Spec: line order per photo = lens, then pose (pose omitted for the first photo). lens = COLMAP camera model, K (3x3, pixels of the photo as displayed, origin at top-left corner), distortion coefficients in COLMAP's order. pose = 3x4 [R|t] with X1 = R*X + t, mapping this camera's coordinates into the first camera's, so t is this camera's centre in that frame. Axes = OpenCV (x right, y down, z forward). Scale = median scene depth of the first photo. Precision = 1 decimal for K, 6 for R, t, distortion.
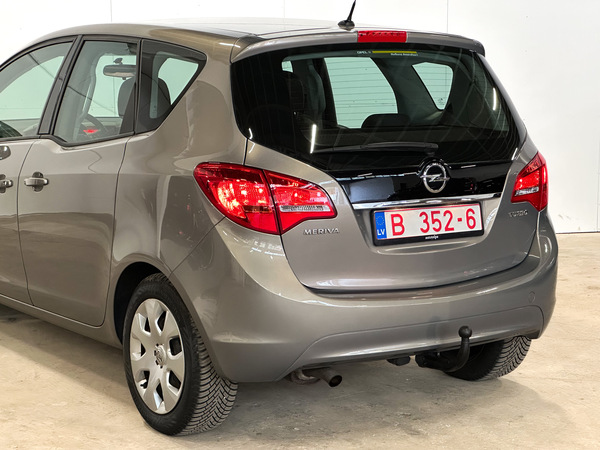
lens RADIAL K [[1366.2, 0, 298.0], [0, 1366.2, 226.5], [0, 0, 1]] dist [0.215929, 0.000000]
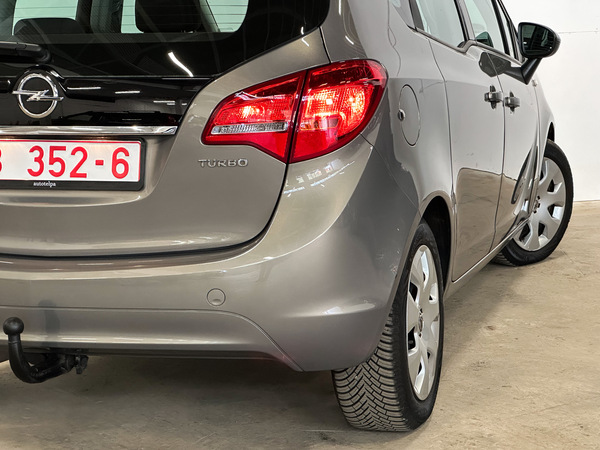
lens RADIAL K [[1366.2, 0, 303.5], [0, 1366.2, 225.7], [0, 0, 1]] dist [0.215929, 0.000000]
pose [[0.615204, 0.095560, -0.782555, 0.718351], [-0.077031, 0.995163, 0.060963, -0.023241], [0.784595, 0.022776, 0.619590, 0.683569]]
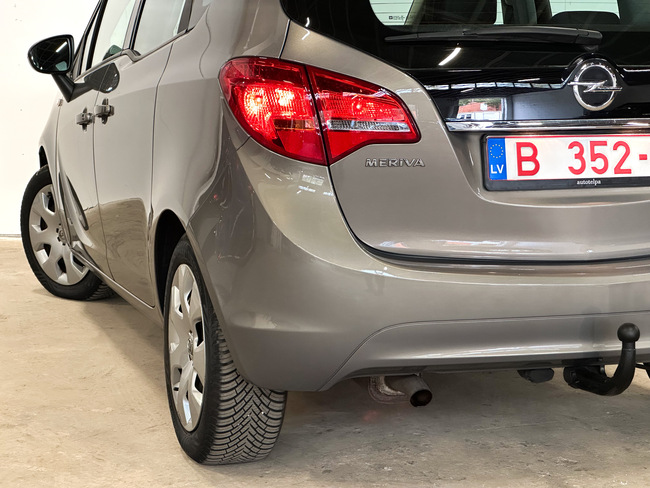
lens RADIAL K [[1480.1, 0, 323.0], [0, 1480.1, 241.6], [0, 0, 1]] dist [0.215929, 0.000000]
pose [[0.960885, 0.035377, -0.274679, 0.170934], [-0.037087, 0.999311, -0.001034, 0.040842], [0.274453, 0.011181, 0.961536, 0.308953]]
